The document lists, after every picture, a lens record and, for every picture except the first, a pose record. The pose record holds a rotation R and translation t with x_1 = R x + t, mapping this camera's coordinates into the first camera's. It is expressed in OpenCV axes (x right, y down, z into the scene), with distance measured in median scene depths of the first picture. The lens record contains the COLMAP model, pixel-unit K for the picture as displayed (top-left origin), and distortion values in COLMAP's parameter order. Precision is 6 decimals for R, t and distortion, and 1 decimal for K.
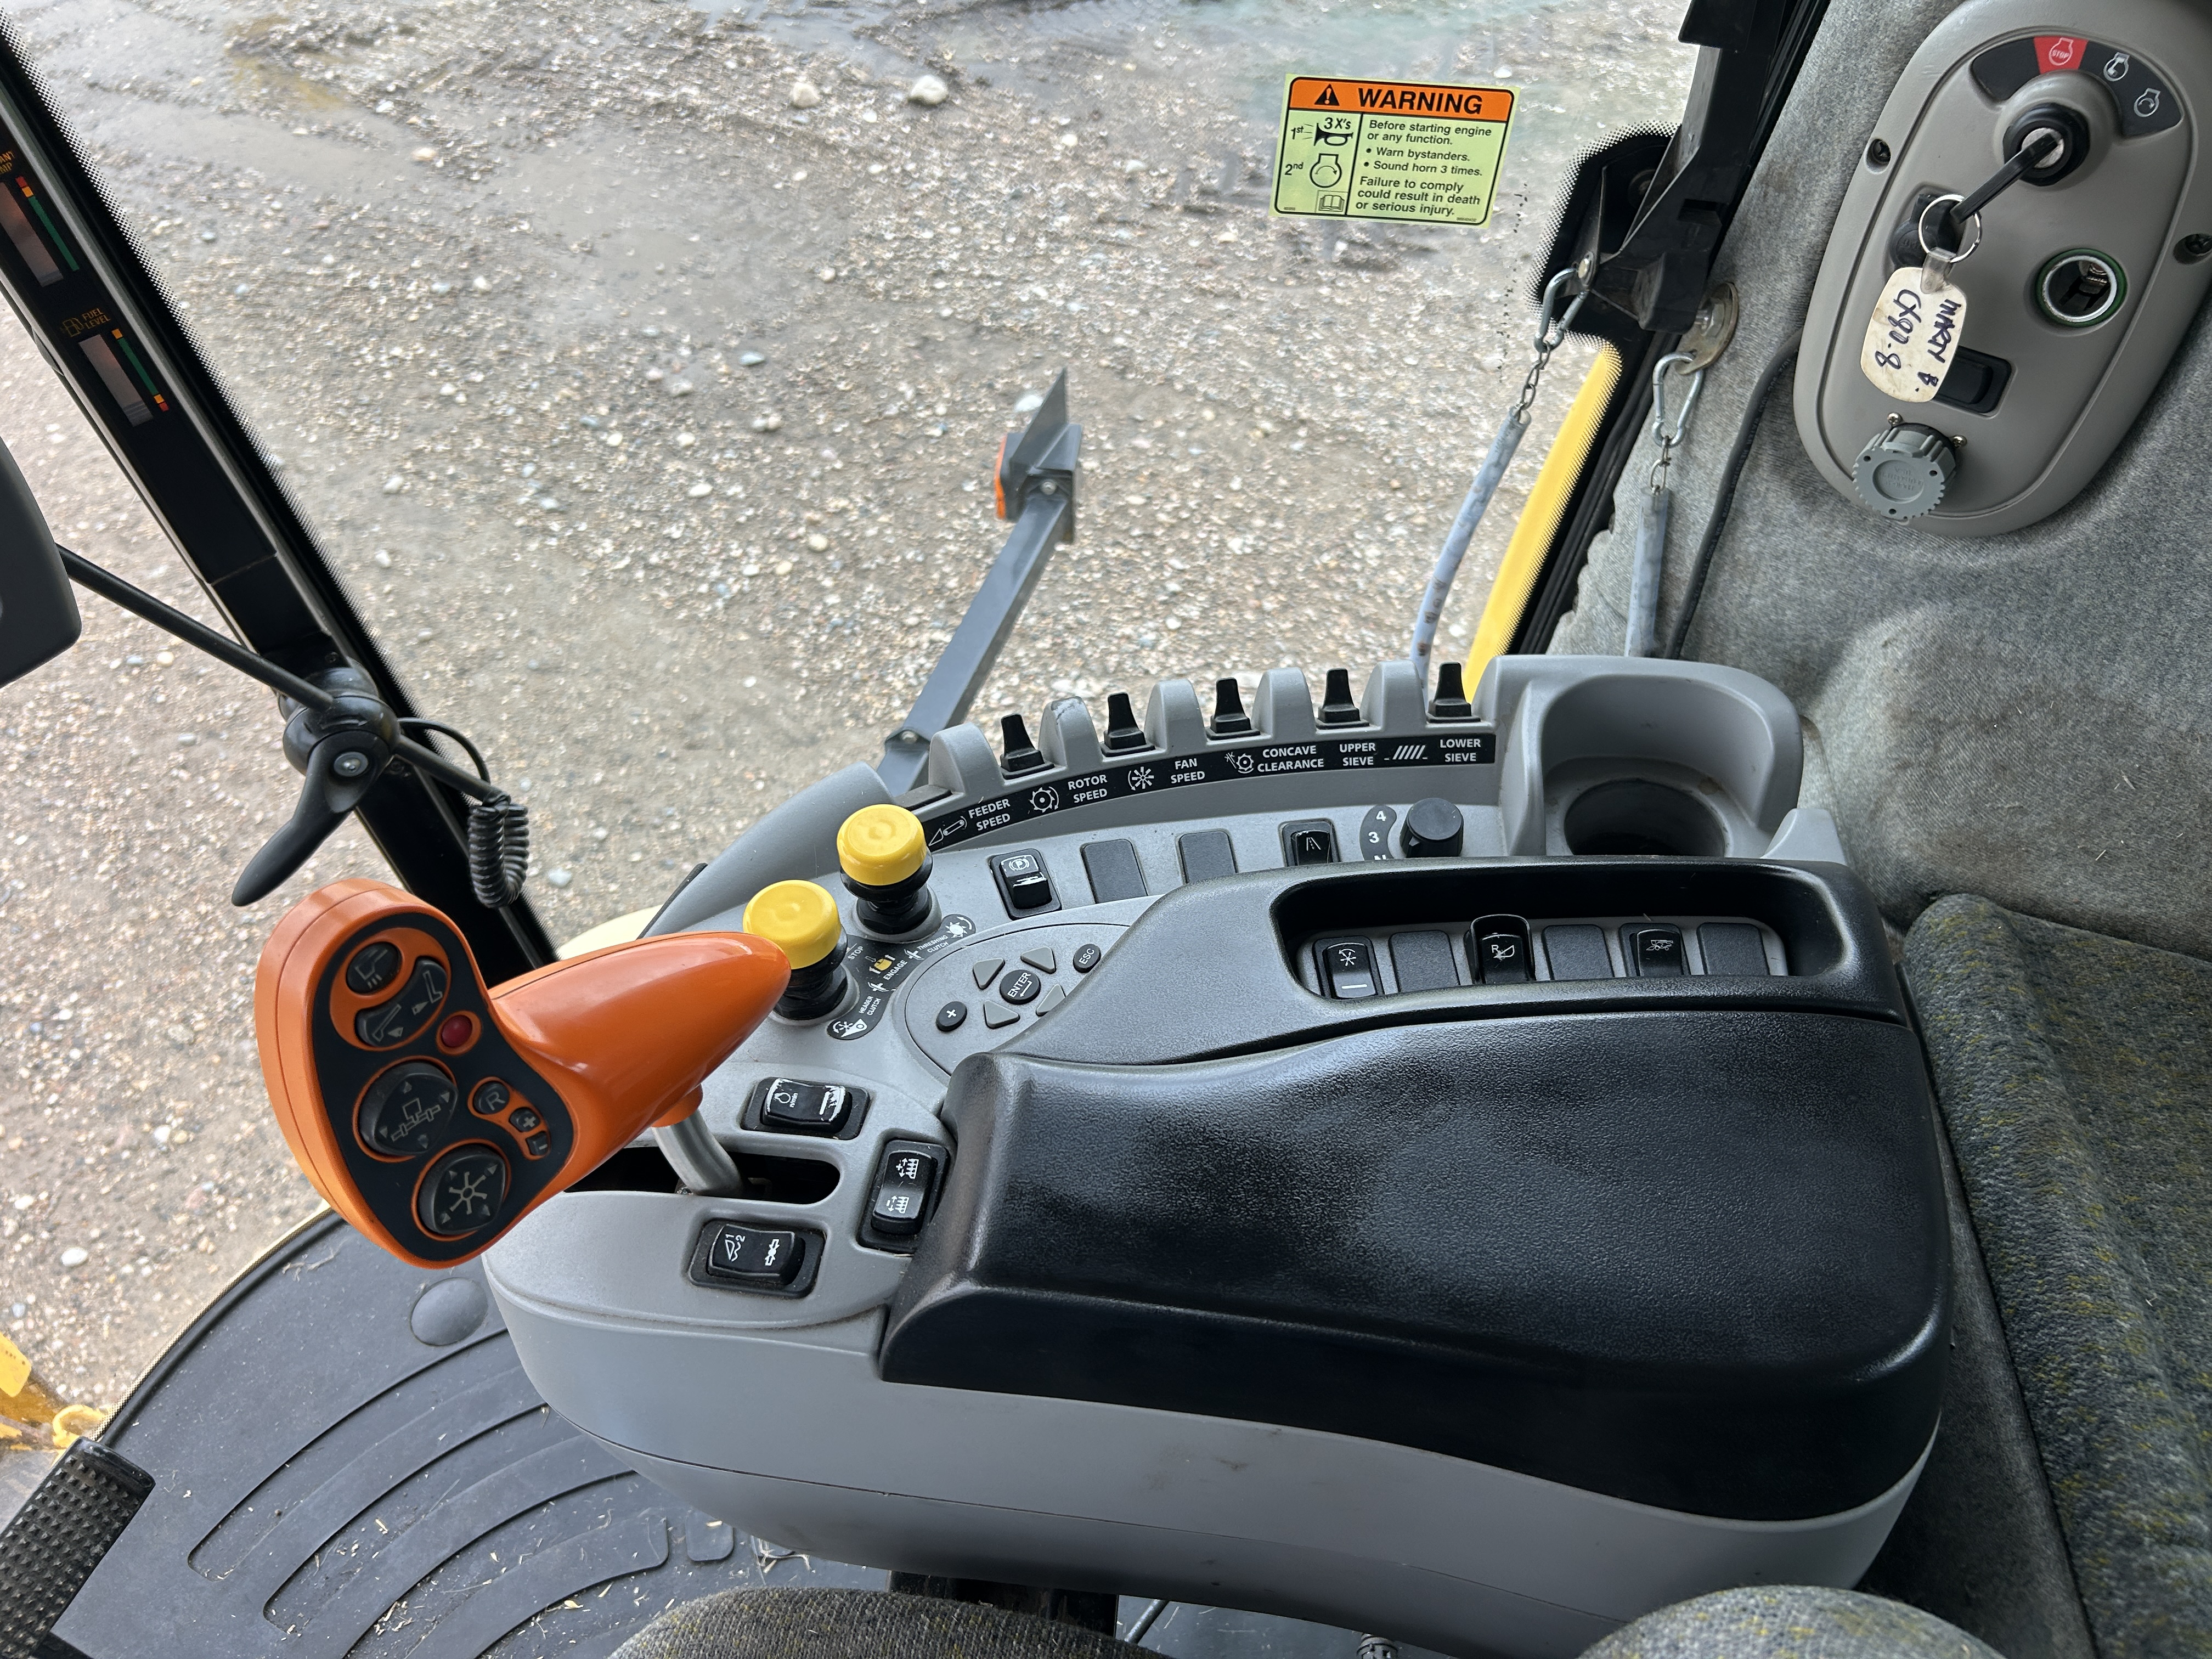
lens RADIAL K [[1774.7, 0, 1091.4], [0, 1774.7, 848.6], [0, 0, 1]] dist [-0.021237, 0.009049]
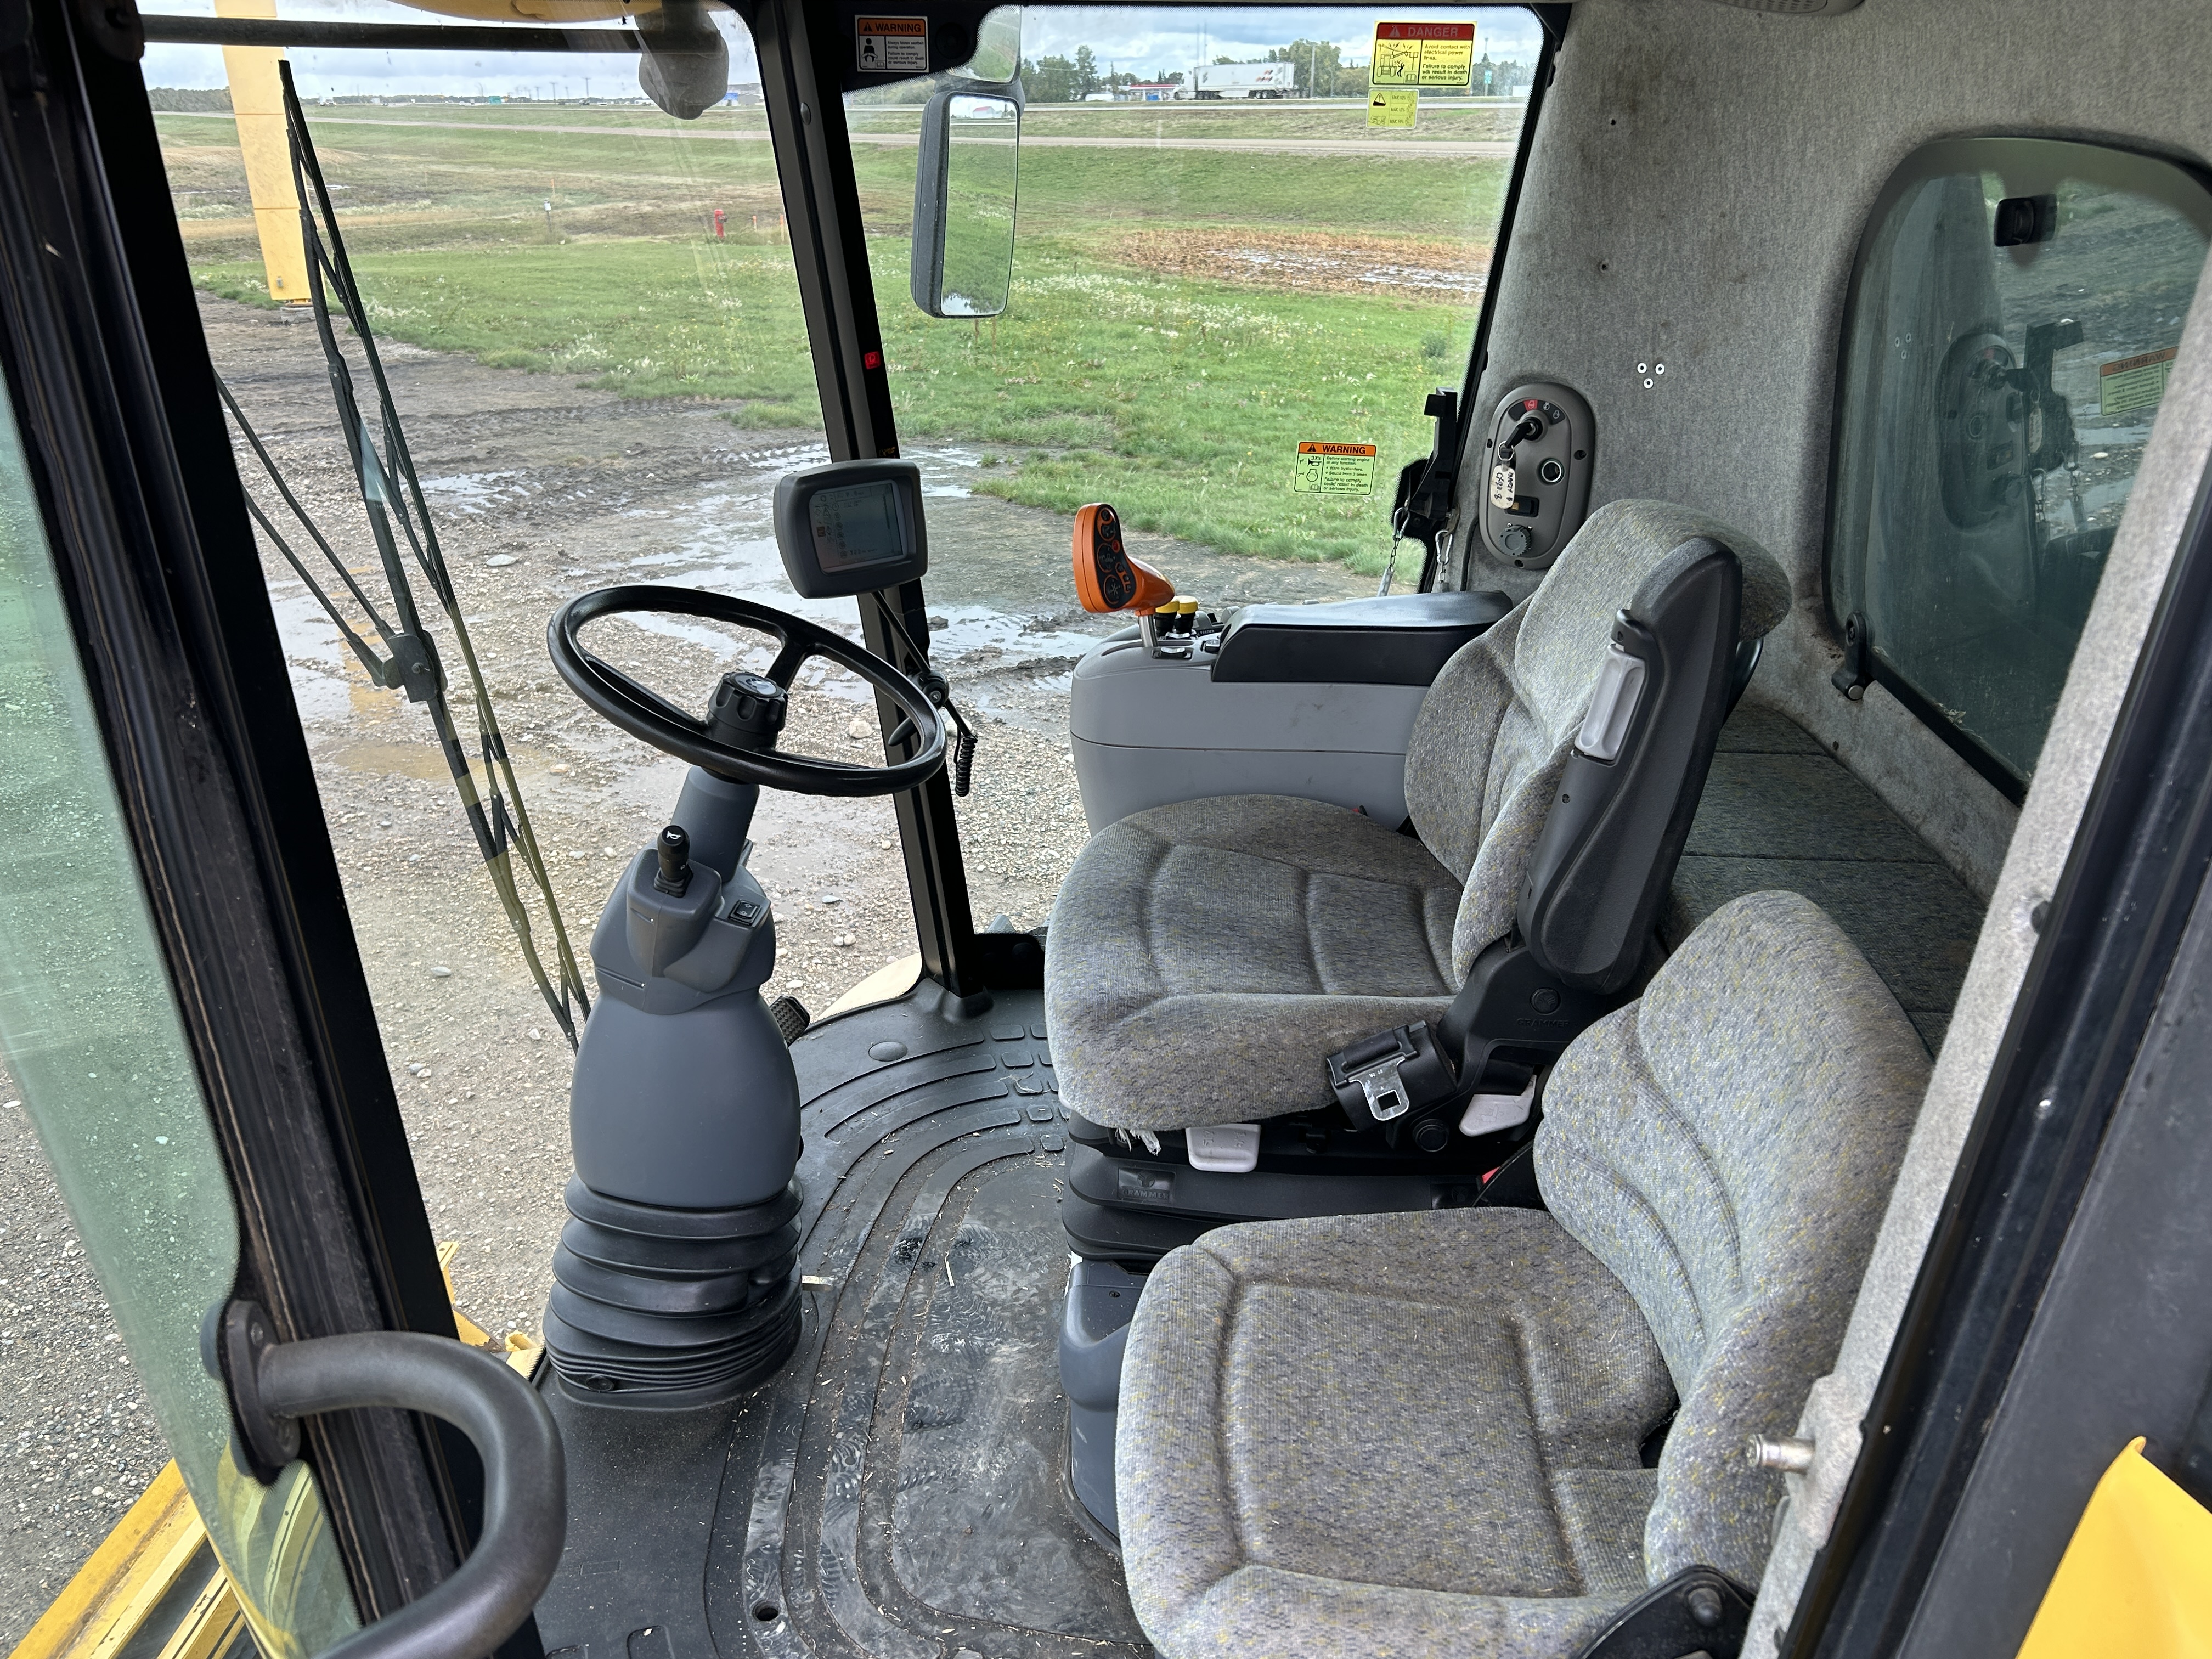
lens RADIAL K [[1774.7, 0, 1101.7], [0, 1774.7, 842.4], [0, 0, 1]] dist [-0.021237, 0.009049]
pose [[0.999292, -0.003223, 0.037485, -0.044412], [0.017334, 0.923712, -0.382694, 0.176305], [-0.033392, 0.383073, 0.923114, -0.195869]]
